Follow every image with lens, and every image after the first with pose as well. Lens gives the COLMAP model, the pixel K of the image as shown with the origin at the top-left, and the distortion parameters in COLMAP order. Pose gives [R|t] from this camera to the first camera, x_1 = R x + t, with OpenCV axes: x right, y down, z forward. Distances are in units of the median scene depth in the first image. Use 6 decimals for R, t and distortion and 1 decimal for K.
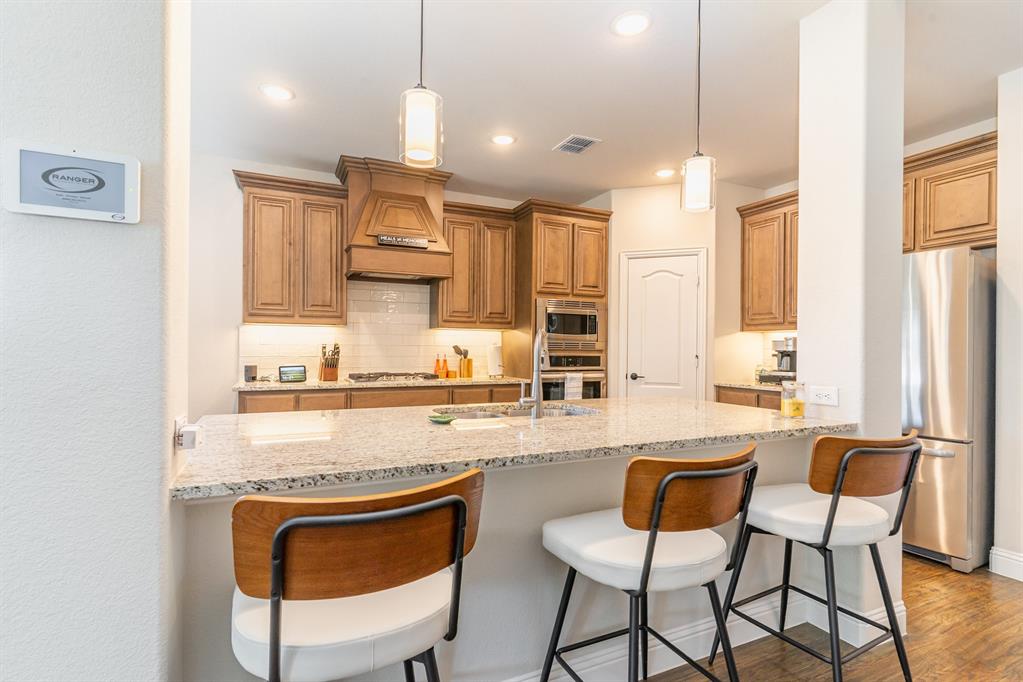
lens RADIAL K [[494.4, 0, 499.1], [0, 494.4, 346.0], [0, 0, 1]] dist [0.004080, -0.001305]
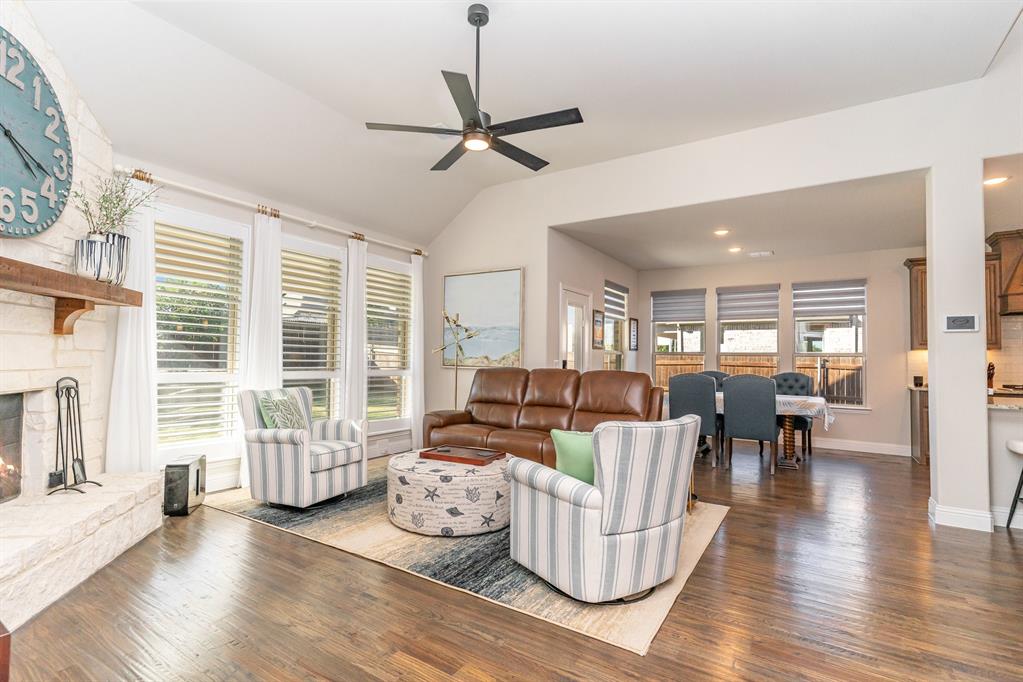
lens RADIAL K [[494.4, 0, 494.6], [0, 494.4, 343.4], [0, 0, 1]] dist [0.004080, -0.001305]
pose [[0.526416, -0.029081, -0.849730, 0.116917], [-0.006608, 0.999245, -0.038292, 0.003756], [0.850202, 0.025772, 0.525826, -0.859598]]
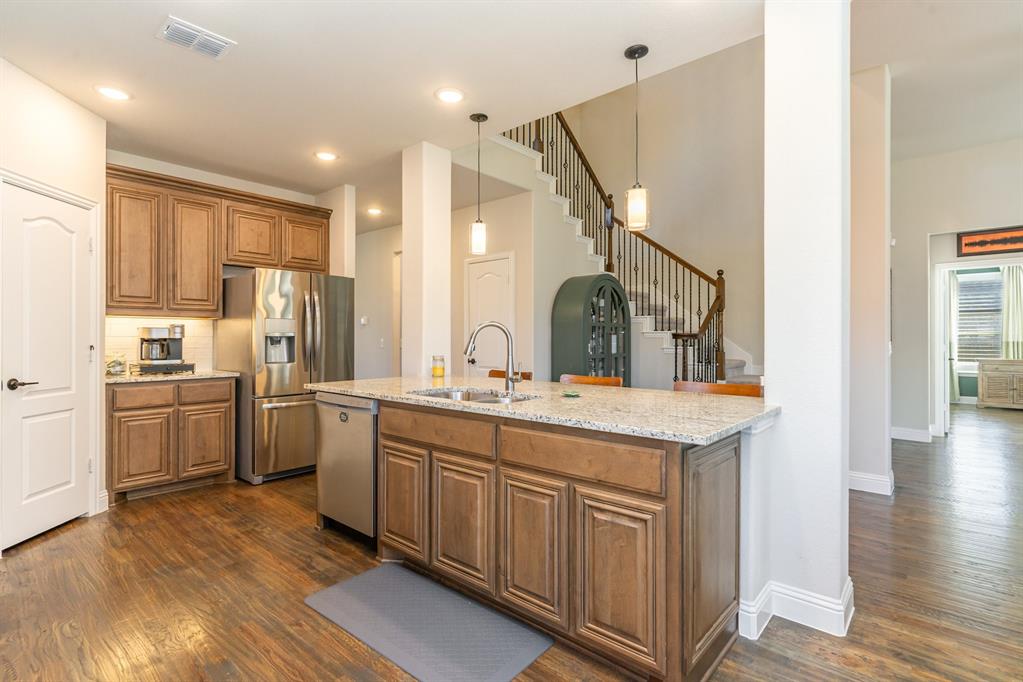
lens RADIAL K [[494.4, 0, 498.0], [0, 494.4, 337.6], [0, 0, 1]] dist [0.004080, -0.001305]
pose [[-0.395424, -0.009097, 0.918454, -0.518045], [-0.007042, 0.999952, 0.006872, -0.002423], [-0.918472, -0.003750, -0.395469, 0.725004]]
